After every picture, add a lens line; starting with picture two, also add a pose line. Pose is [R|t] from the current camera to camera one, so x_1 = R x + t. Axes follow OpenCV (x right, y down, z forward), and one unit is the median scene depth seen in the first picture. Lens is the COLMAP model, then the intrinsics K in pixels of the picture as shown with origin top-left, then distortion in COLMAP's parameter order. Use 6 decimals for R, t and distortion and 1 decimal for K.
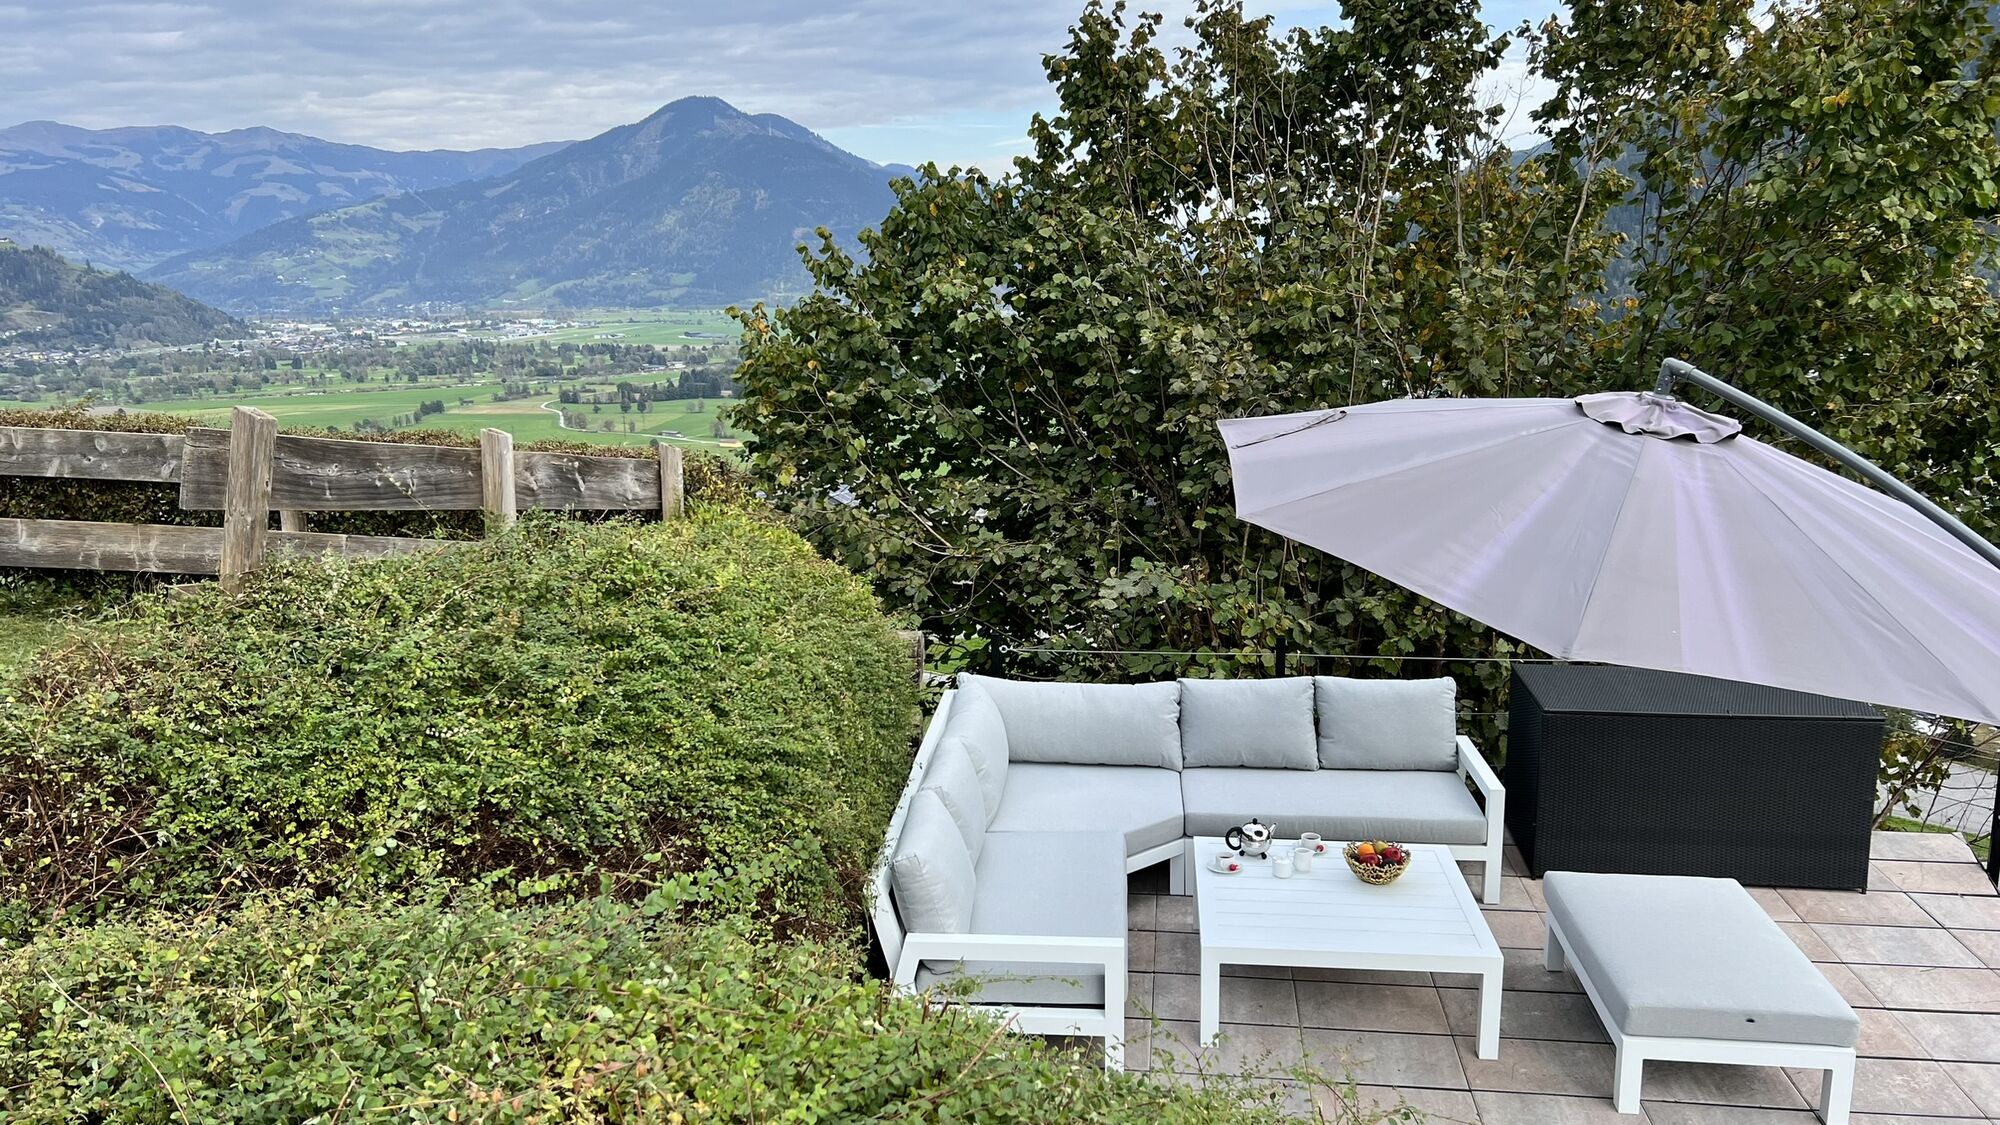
lens RADIAL K [[1522.5, 0, 1000.0], [0, 1522.5, 562.5], [0, 0, 1]] dist [0.128241, -0.284495]
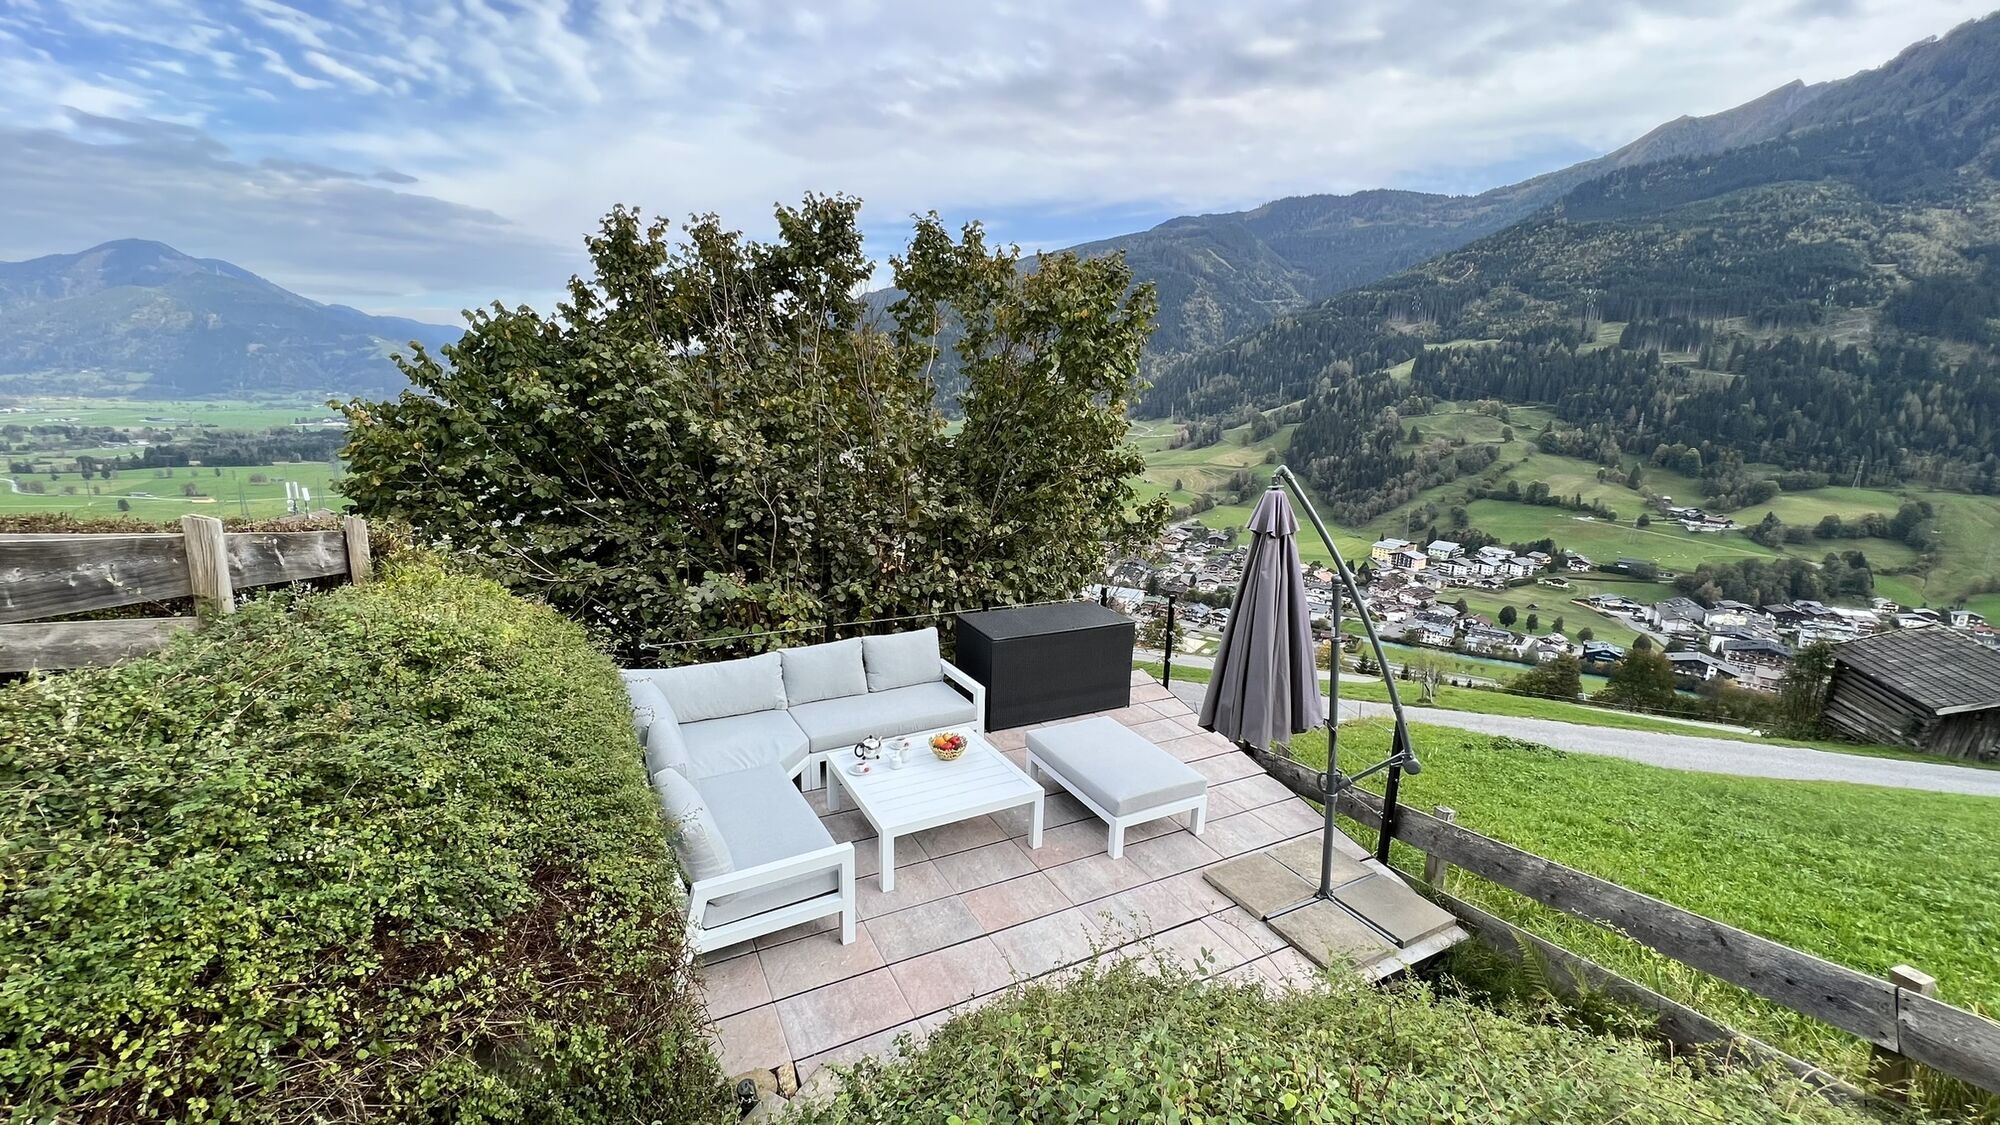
lens RADIAL K [[808.2, 0, 1000.0], [0, 808.2, 562.5], [0, 0, 1]] dist [0.002106, 0.000463]
pose [[0.820865, -0.083149, 0.565037, -0.117698], [0.072379, 0.996514, 0.041493, -0.023236], [-0.566517, 0.006837, 0.824022, 0.153094]]
